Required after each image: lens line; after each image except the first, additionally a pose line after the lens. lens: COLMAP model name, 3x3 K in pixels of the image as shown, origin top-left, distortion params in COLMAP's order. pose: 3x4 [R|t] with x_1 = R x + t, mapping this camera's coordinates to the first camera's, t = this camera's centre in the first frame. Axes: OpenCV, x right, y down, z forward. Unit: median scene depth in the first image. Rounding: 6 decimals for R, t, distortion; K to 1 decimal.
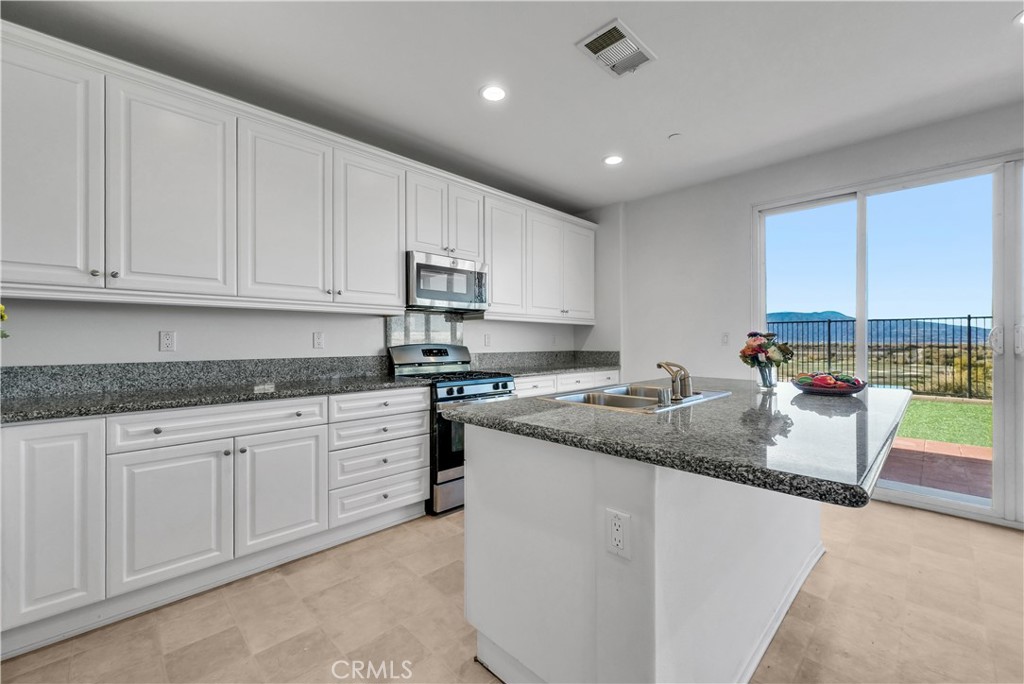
lens RADIAL K [[419.0, 0, 510.2], [0, 419.0, 341.1], [0, 0, 1]] dist [-0.001174, 0.000581]
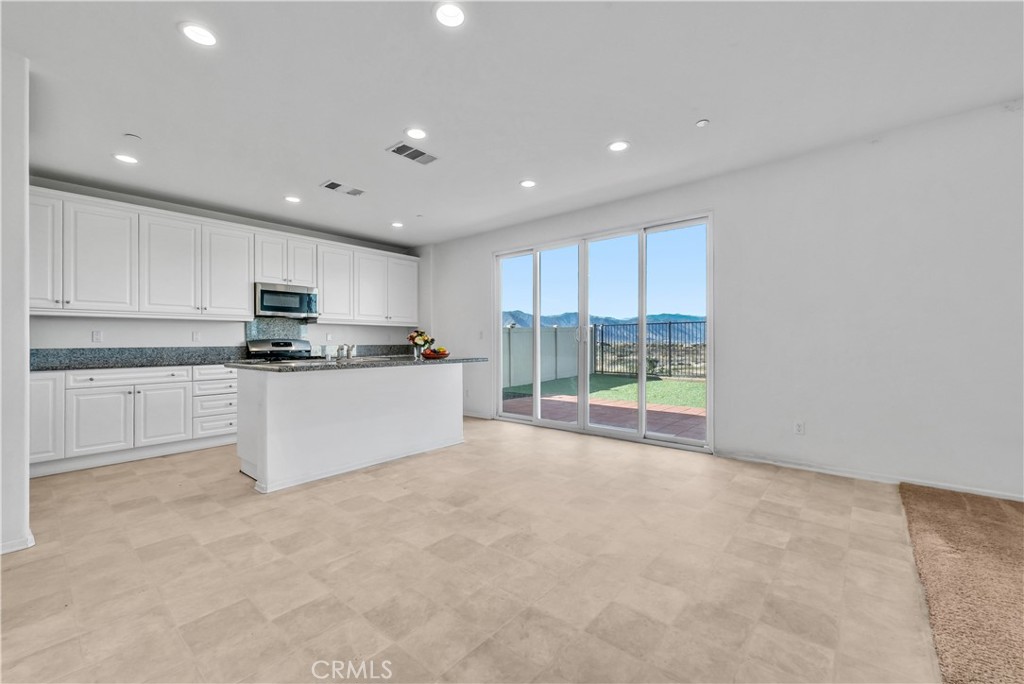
lens RADIAL K [[419.0, 0, 510.4], [0, 419.0, 338.5], [0, 0, 1]] dist [-0.001174, 0.000581]
pose [[0.995807, -0.005985, 0.091284, 0.780161], [0.006868, 0.999933, -0.009364, 0.036749], [-0.091222, 0.009951, 0.995781, -0.947071]]
